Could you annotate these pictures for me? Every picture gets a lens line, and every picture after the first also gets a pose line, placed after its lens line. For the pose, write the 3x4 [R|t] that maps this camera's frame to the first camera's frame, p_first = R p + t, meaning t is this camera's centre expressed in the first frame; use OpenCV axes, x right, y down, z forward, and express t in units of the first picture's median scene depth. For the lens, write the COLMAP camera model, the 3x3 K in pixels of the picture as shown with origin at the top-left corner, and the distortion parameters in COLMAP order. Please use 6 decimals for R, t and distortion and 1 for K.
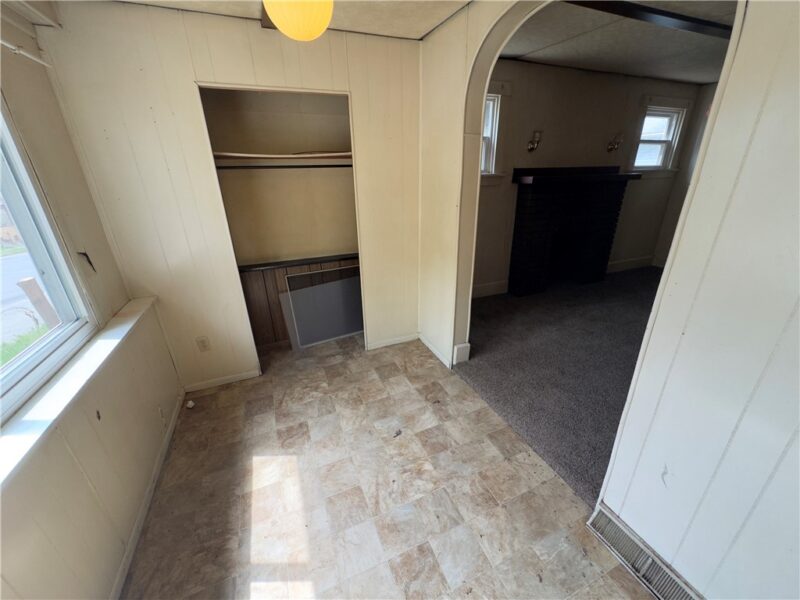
lens RADIAL K [[317.3, 0, 400.0], [0, 317.3, 300.0], [0, 0, 1]] dist [0.001207, -0.000128]
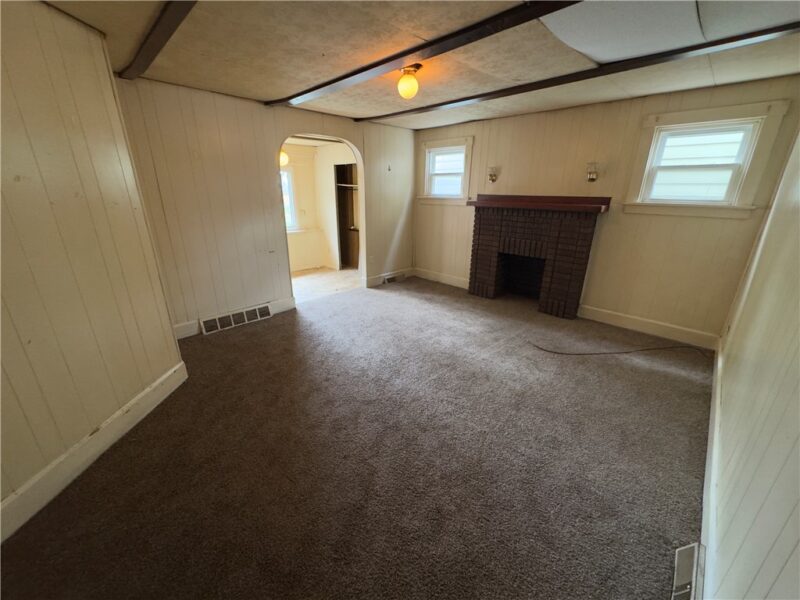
lens RADIAL K [[317.3, 0, 400.0], [0, 317.3, 300.0], [0, 0, 1]] dist [0.001207, -0.000128]
pose [[0.406229, 0.321838, -0.855219, 1.324861], [-0.362494, 0.915886, 0.172483, -0.105442], [0.838794, 0.239944, 0.488724, 0.157592]]
